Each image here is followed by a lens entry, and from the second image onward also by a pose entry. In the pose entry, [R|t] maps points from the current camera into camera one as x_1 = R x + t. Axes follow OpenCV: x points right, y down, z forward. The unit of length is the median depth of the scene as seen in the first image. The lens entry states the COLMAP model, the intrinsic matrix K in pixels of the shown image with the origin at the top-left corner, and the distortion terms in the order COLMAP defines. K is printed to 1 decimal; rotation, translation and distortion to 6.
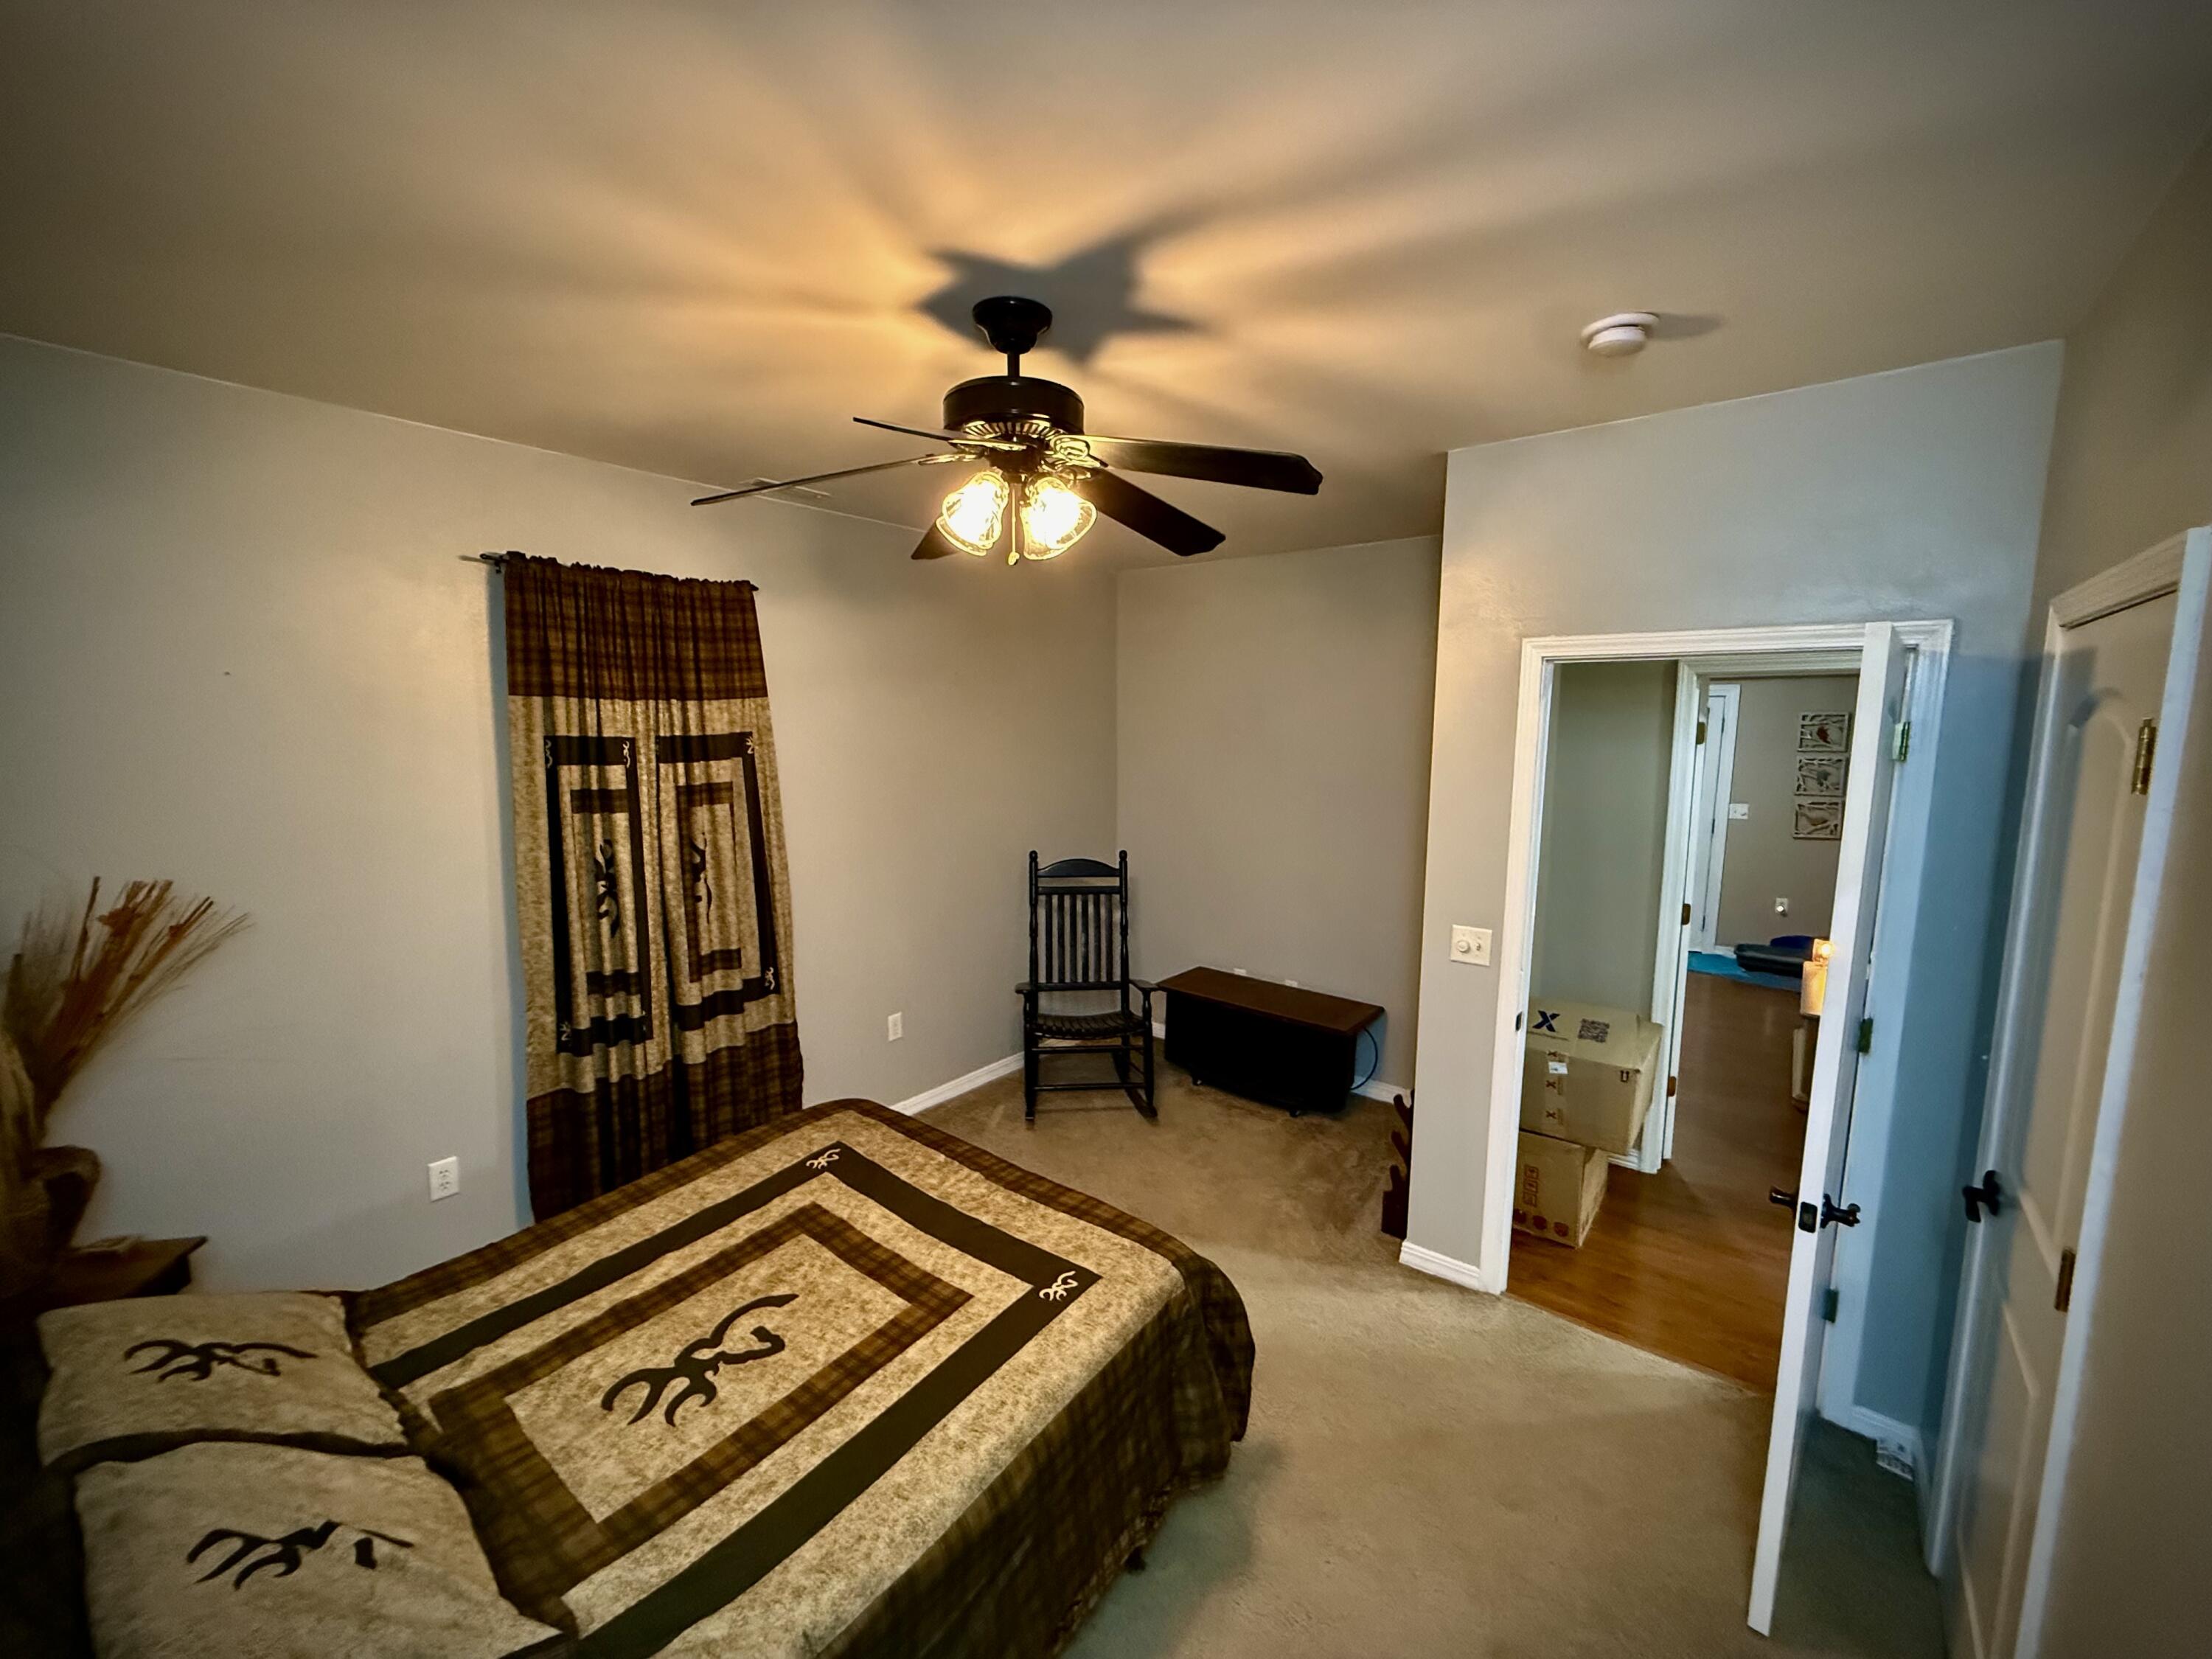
lens RADIAL K [[882.6, 0, 1104.2], [0, 882.6, 831.3], [0, 0, 1]] dist [0.001037, 0.000530]
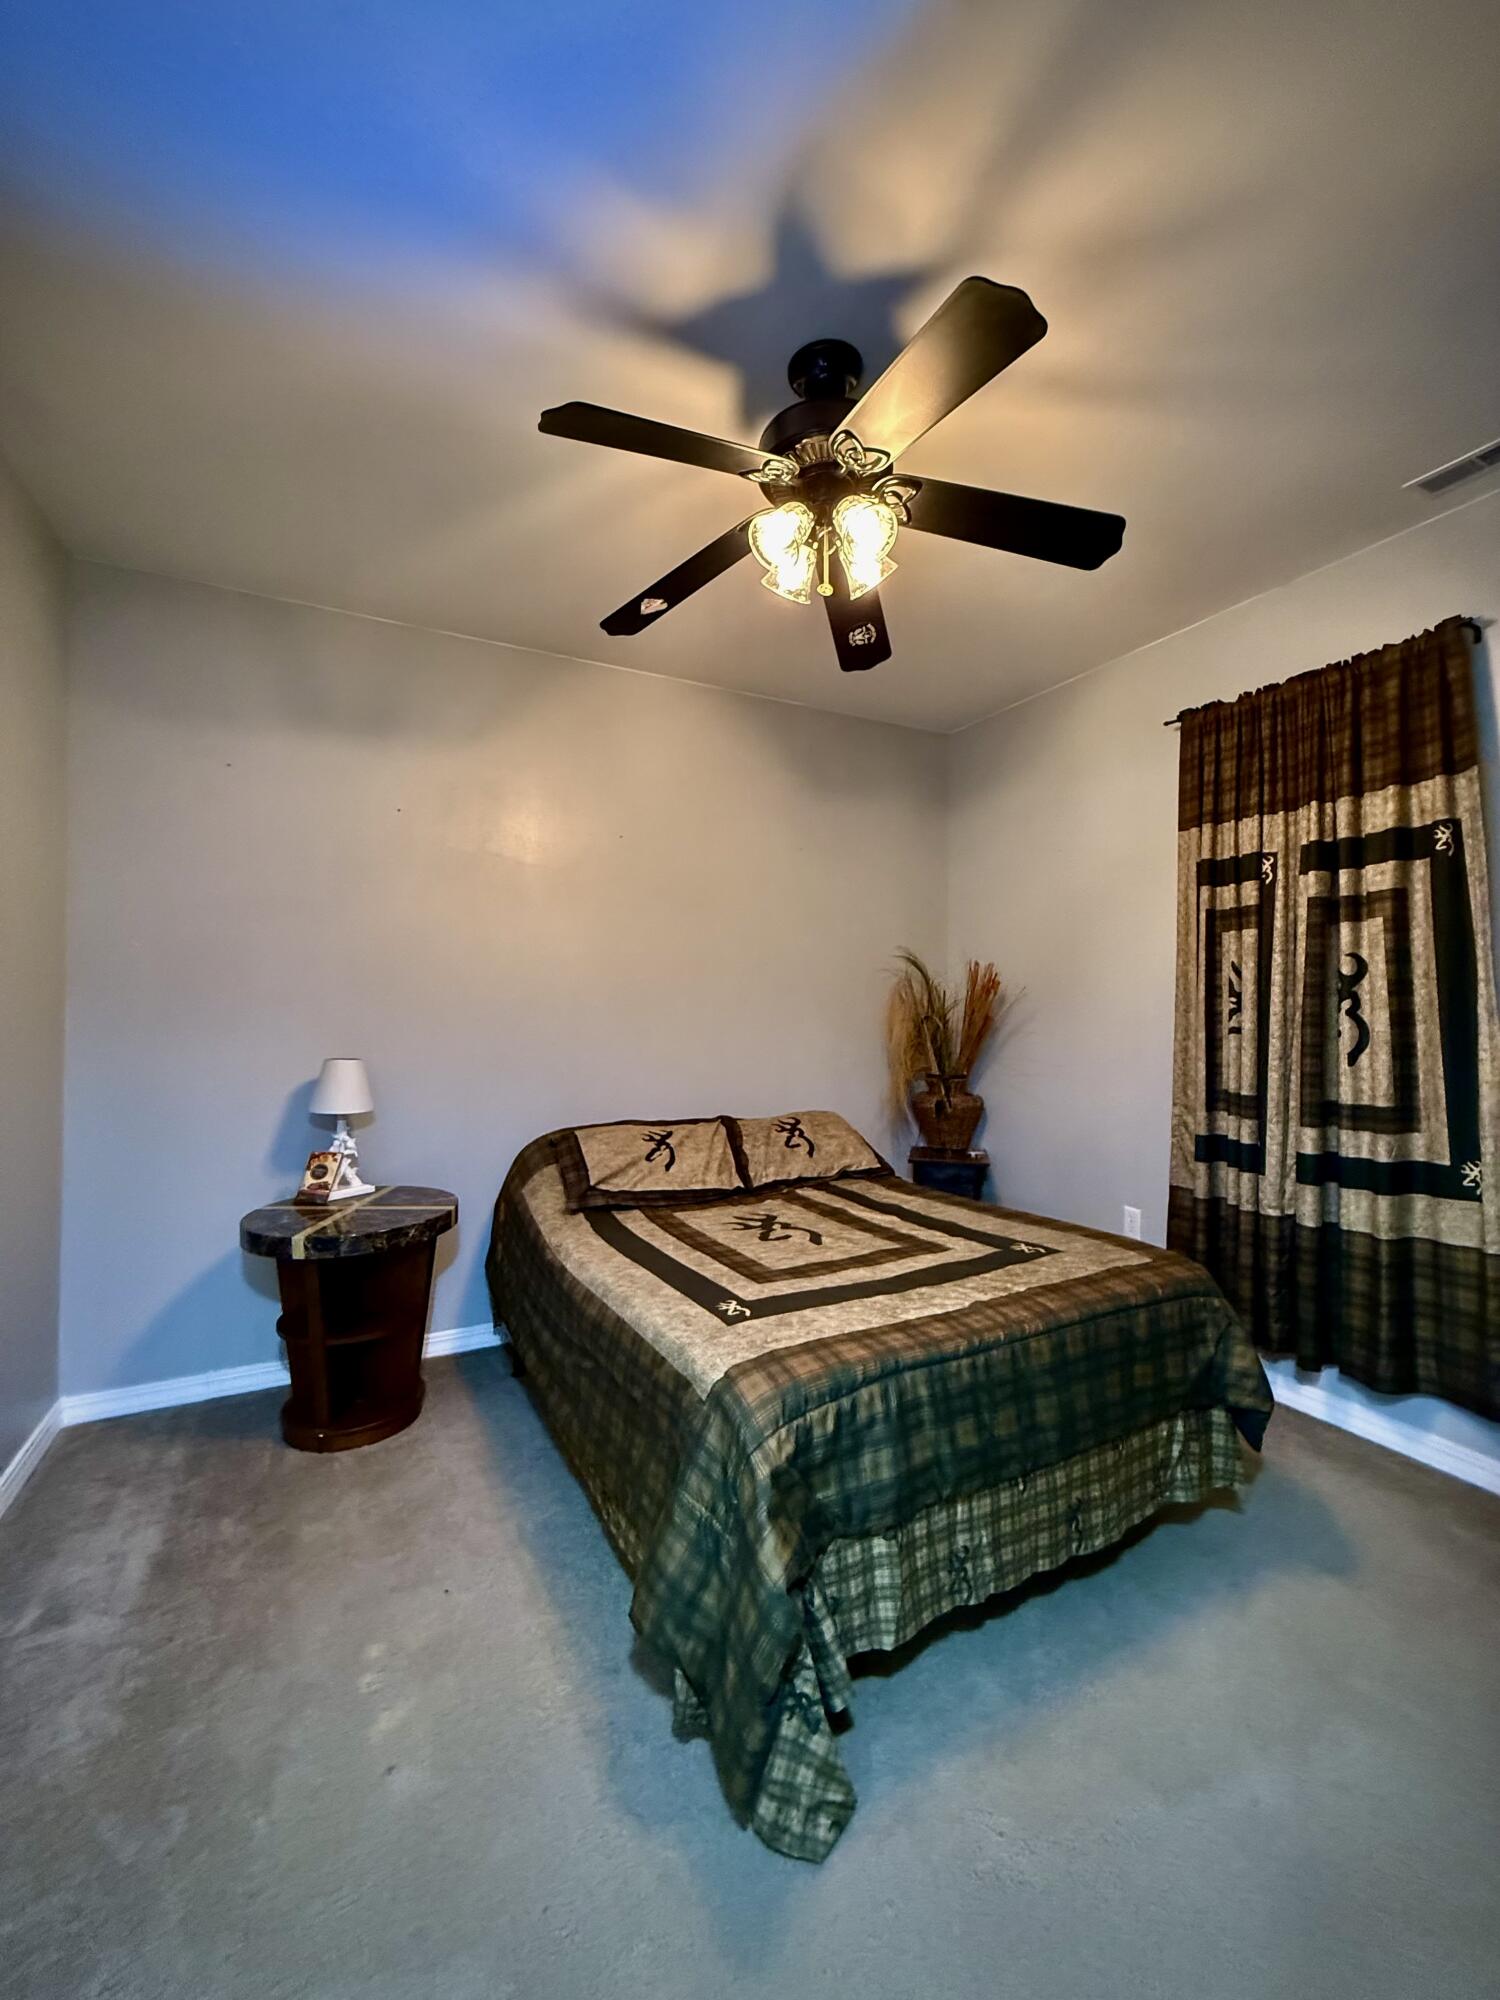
lens RADIAL K [[798.0, 0, 746.9], [0, 798.0, 998.6], [0, 0, 1]] dist [0.001037, 0.000530]
pose [[-0.402165, 0.000201, -0.915567, 0.519078], [-0.117108, 0.991775, 0.051658, 0.079446], [0.908047, 0.127996, -0.398834, 0.892627]]
